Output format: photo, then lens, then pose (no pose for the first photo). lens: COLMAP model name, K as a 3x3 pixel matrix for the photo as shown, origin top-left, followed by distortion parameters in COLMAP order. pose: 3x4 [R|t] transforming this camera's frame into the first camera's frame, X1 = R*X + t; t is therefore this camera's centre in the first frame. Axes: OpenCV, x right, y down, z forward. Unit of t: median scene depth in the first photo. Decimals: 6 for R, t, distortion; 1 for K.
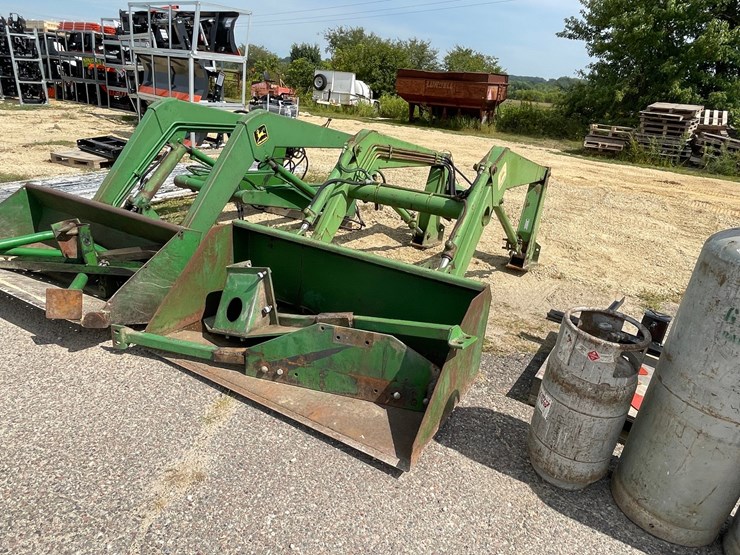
lens RADIAL K [[495.2, 0, 370.3], [0, 495.2, 279.4], [0, 0, 1]] dist [-0.000558, -0.002582]
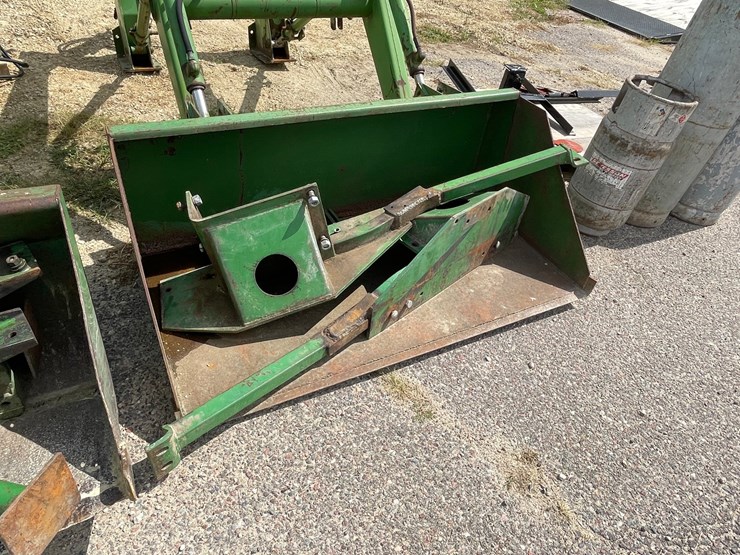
lens RADIAL K [[498.1, 0, 360.4], [0, 498.1, 272.5], [0, 0, 1]] dist [-0.003073, -0.001036]
pose [[0.539670, -0.561745, 0.627056, -0.565007], [0.239495, 0.816496, 0.525334, -0.219220], [-0.807092, -0.133330, 0.575174, 0.551276]]
